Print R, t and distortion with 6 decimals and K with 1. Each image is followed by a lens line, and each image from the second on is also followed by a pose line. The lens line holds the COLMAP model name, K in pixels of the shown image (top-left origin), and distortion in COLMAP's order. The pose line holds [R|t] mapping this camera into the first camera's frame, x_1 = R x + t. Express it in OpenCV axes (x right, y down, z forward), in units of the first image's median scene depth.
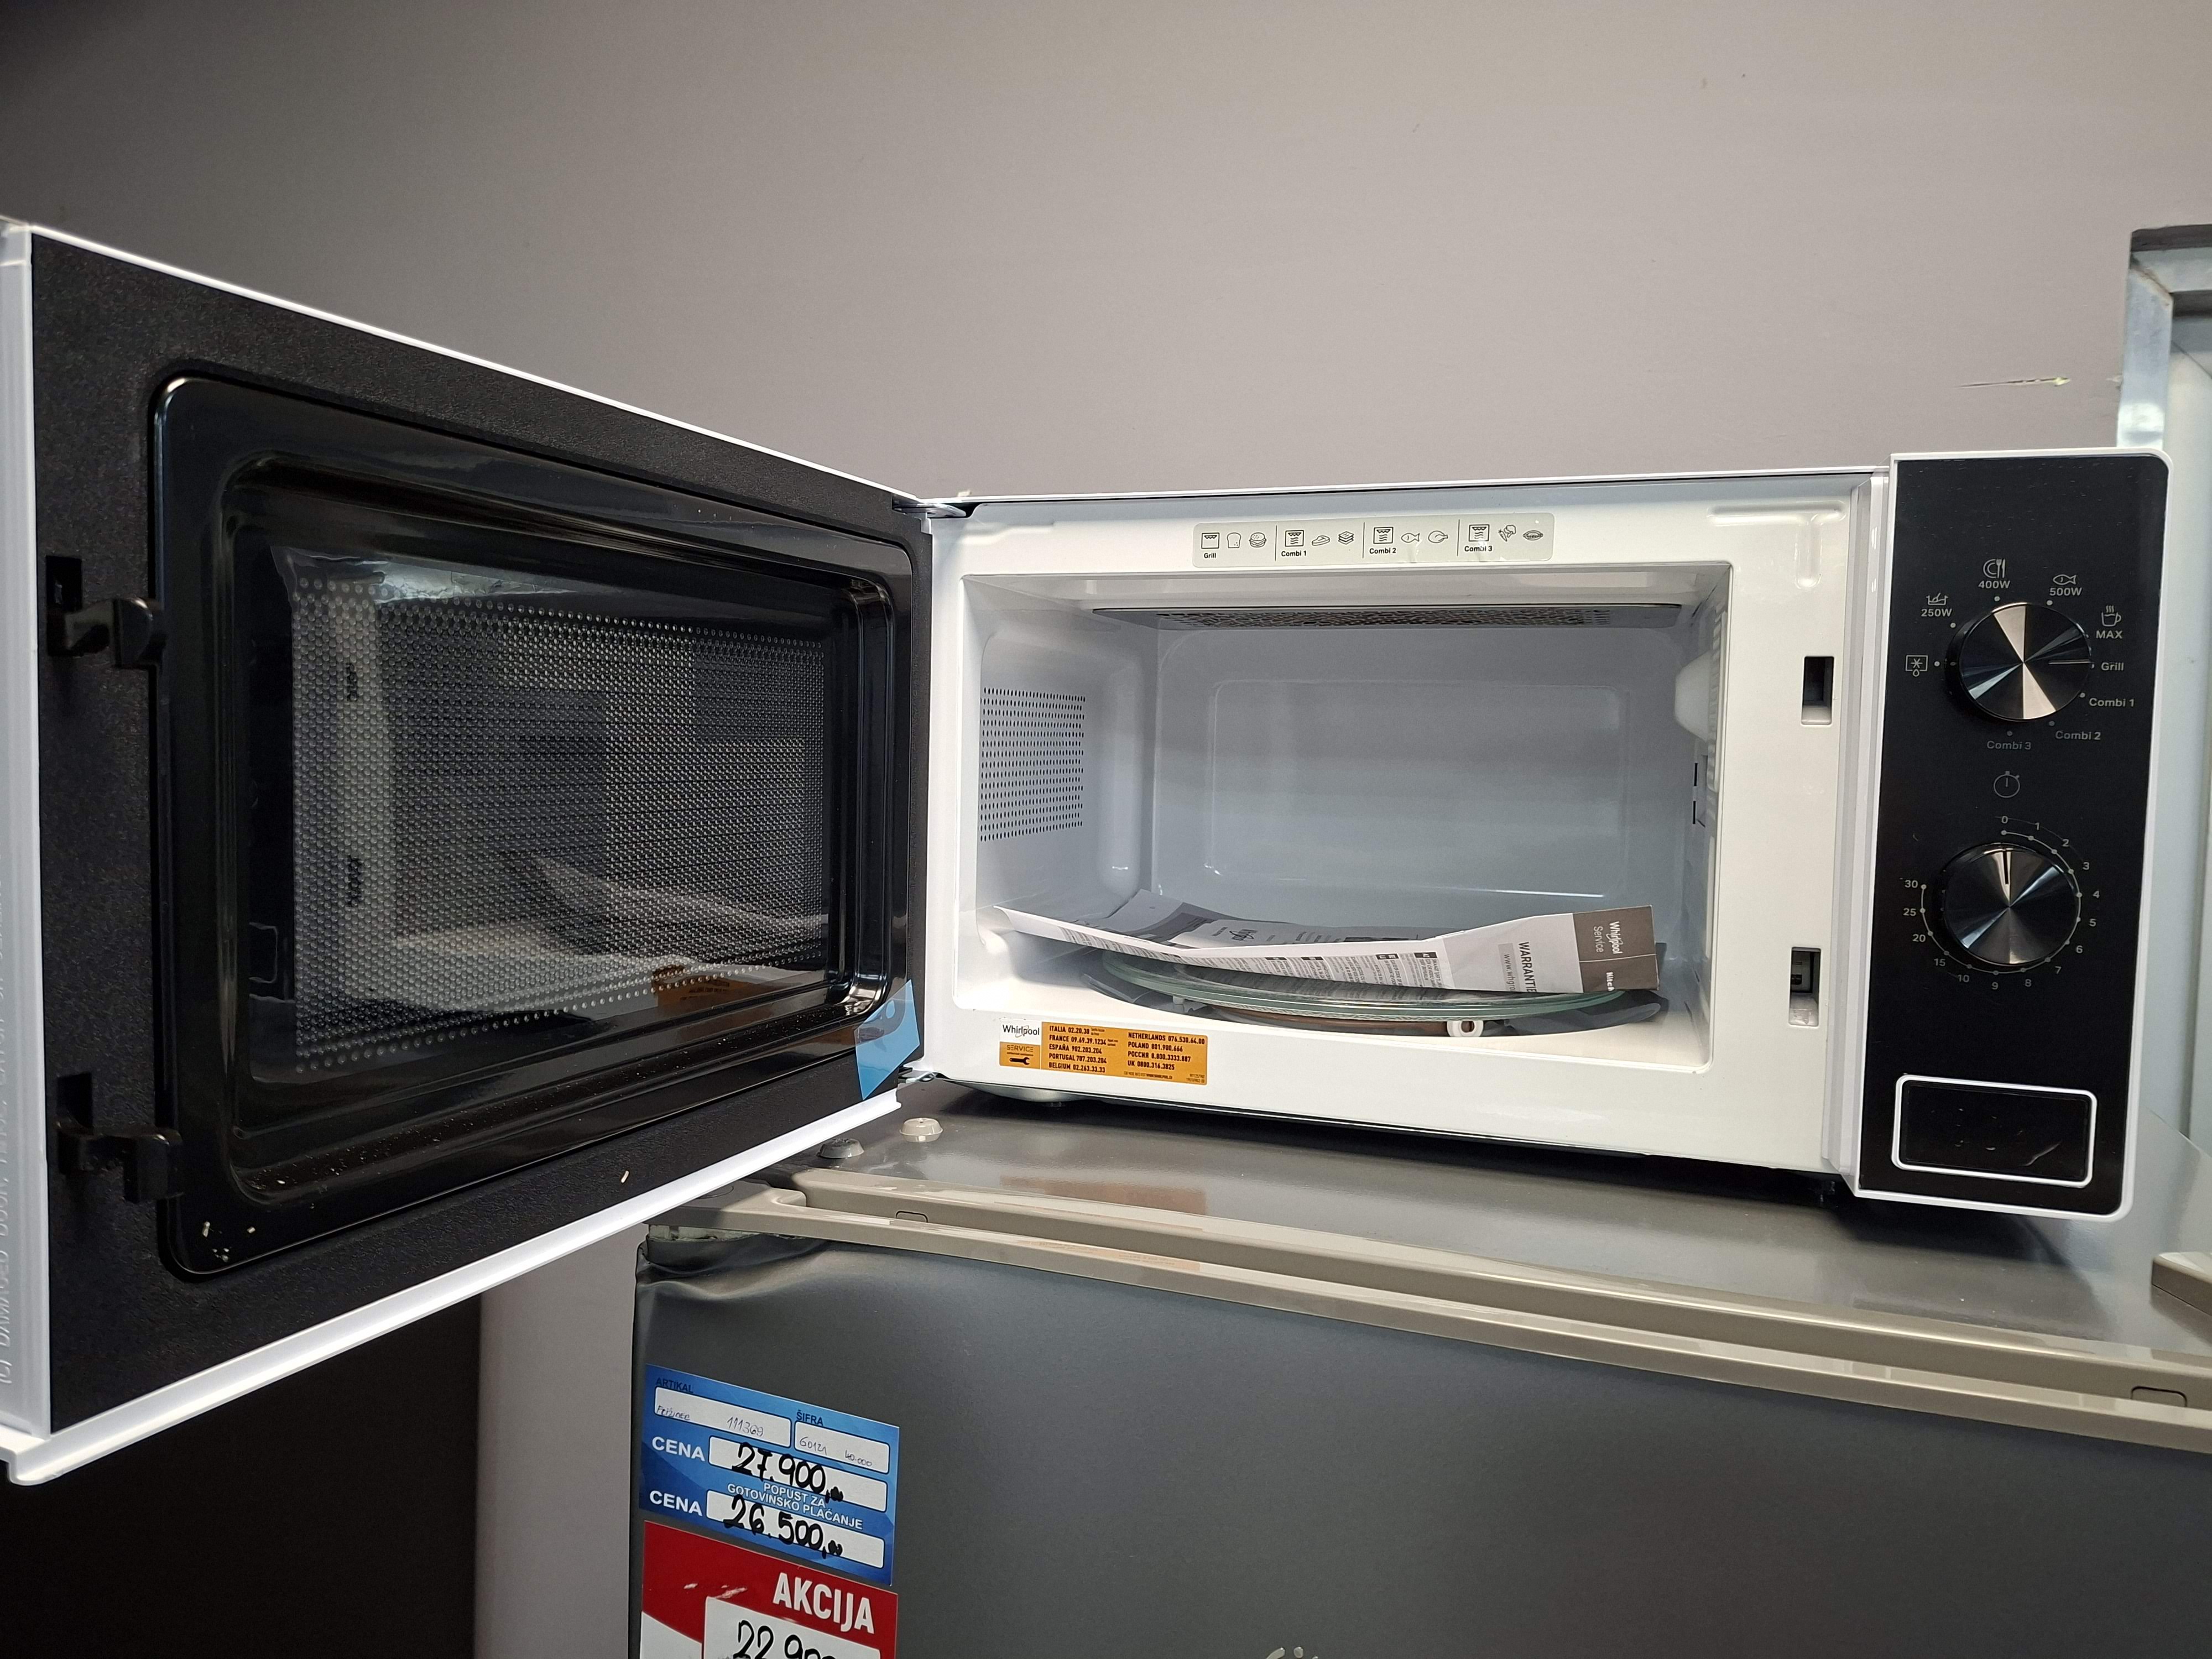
lens RADIAL K [[1490.2, 0, 1108.4], [0, 1490.2, 812.9], [0, 0, 1]] dist [0.058489, -0.067213]
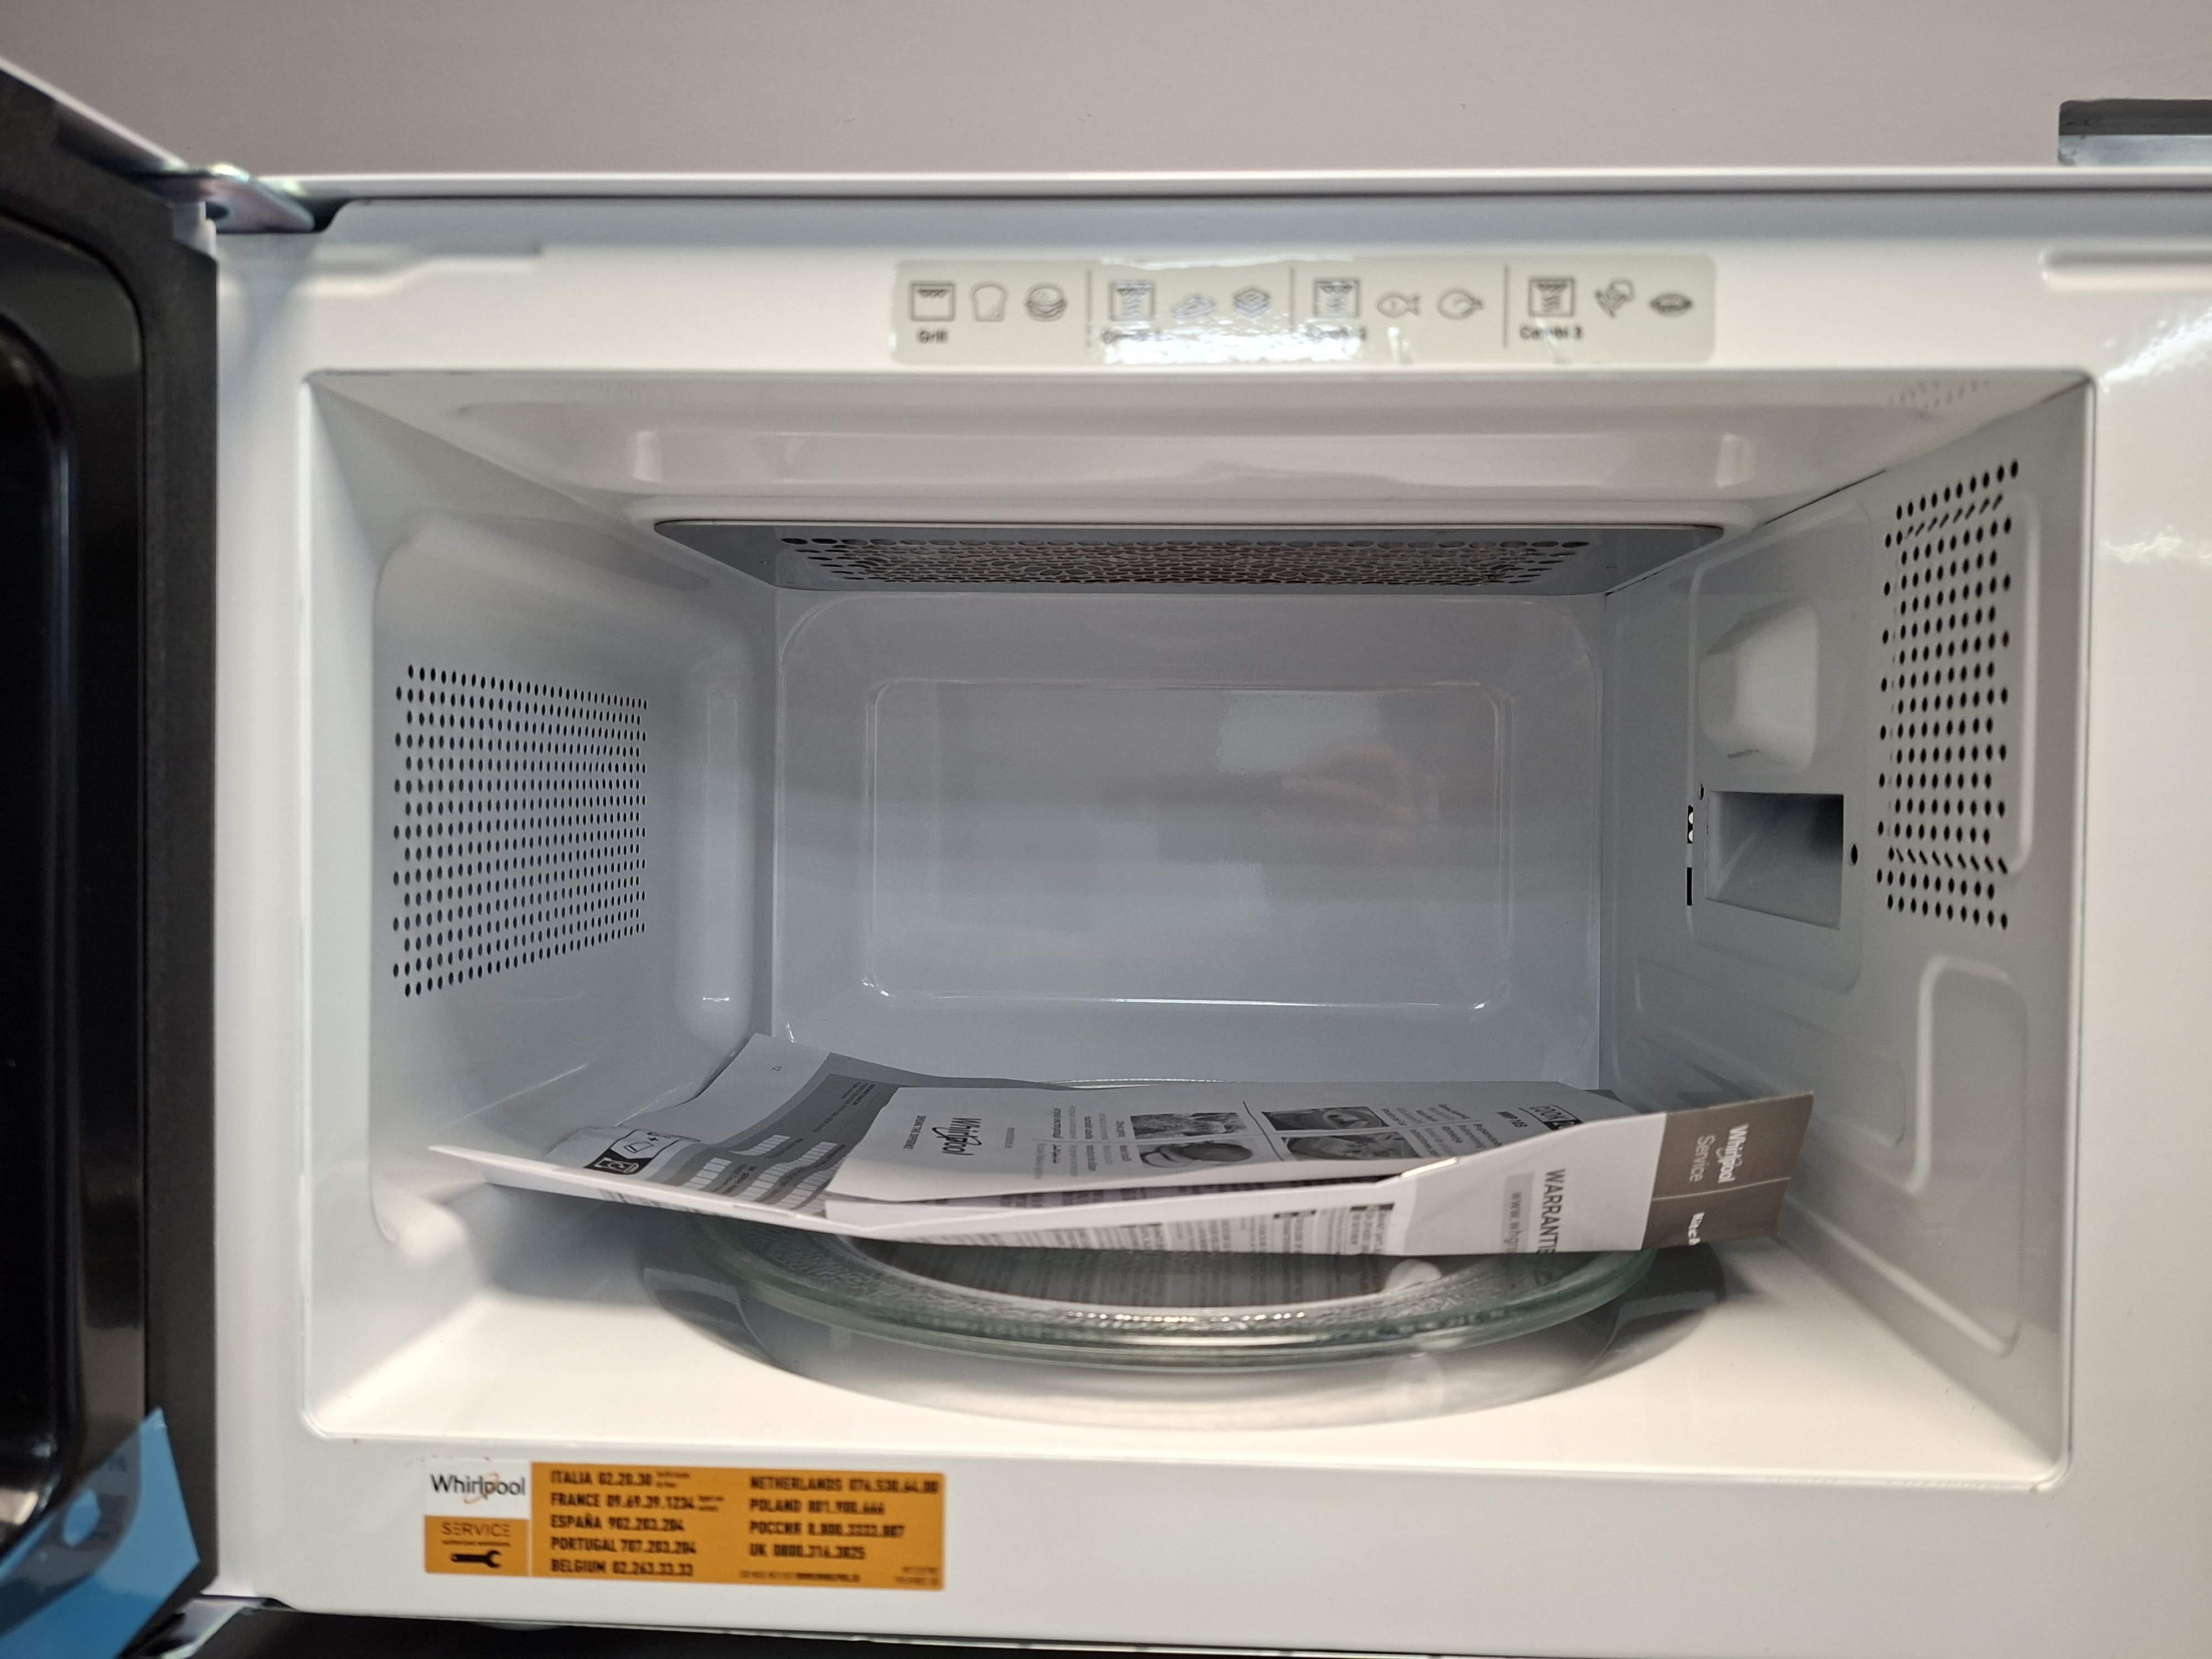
lens RADIAL K [[1490.2, 0, 1108.4], [0, 1490.2, 812.9], [0, 0, 1]] dist [0.058489, -0.067213]
pose [[0.963487, -0.016534, 0.267245, 0.000529], [0.023428, 0.999469, -0.022626, -0.025413], [-0.266730, 0.028061, 0.963363, 0.555955]]
